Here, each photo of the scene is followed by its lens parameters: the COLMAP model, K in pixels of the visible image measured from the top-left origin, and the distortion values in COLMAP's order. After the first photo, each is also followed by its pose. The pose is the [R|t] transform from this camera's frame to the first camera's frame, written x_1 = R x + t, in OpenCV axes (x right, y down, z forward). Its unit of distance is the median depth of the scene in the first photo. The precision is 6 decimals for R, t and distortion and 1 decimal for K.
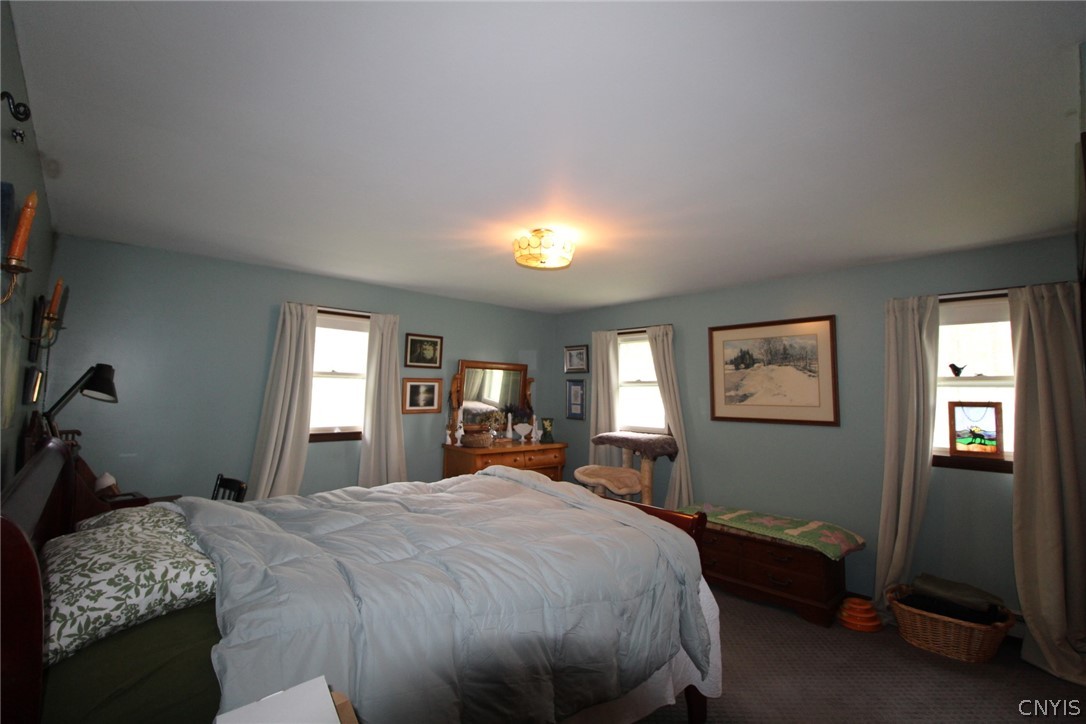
lens RADIAL K [[498.5, 0, 540.9], [0, 498.5, 359.4], [0, 0, 1]] dist [-0.008615, -0.008355]
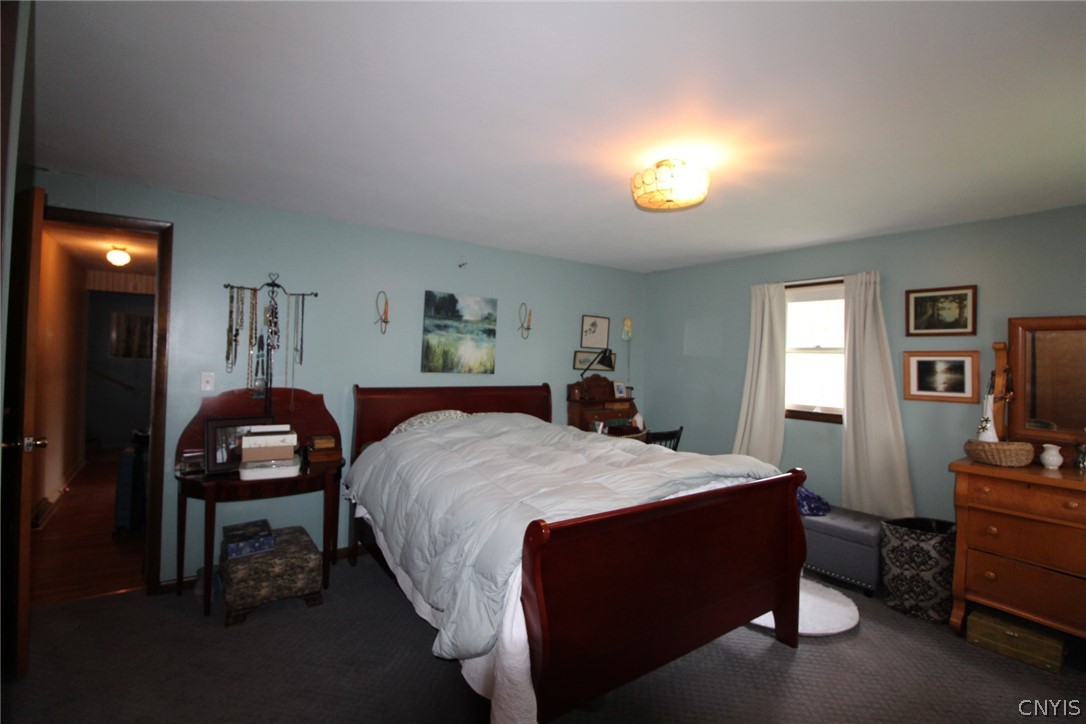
lens RADIAL K [[498.5, 0, 541.0], [0, 498.5, 356.3], [0, 0, 1]] dist [-0.008615, -0.008355]
pose [[-0.102855, -0.016959, -0.994552, 0.503892], [0.046775, 0.998666, -0.021867, 0.034493], [0.993596, -0.048769, -0.101925, 0.522866]]
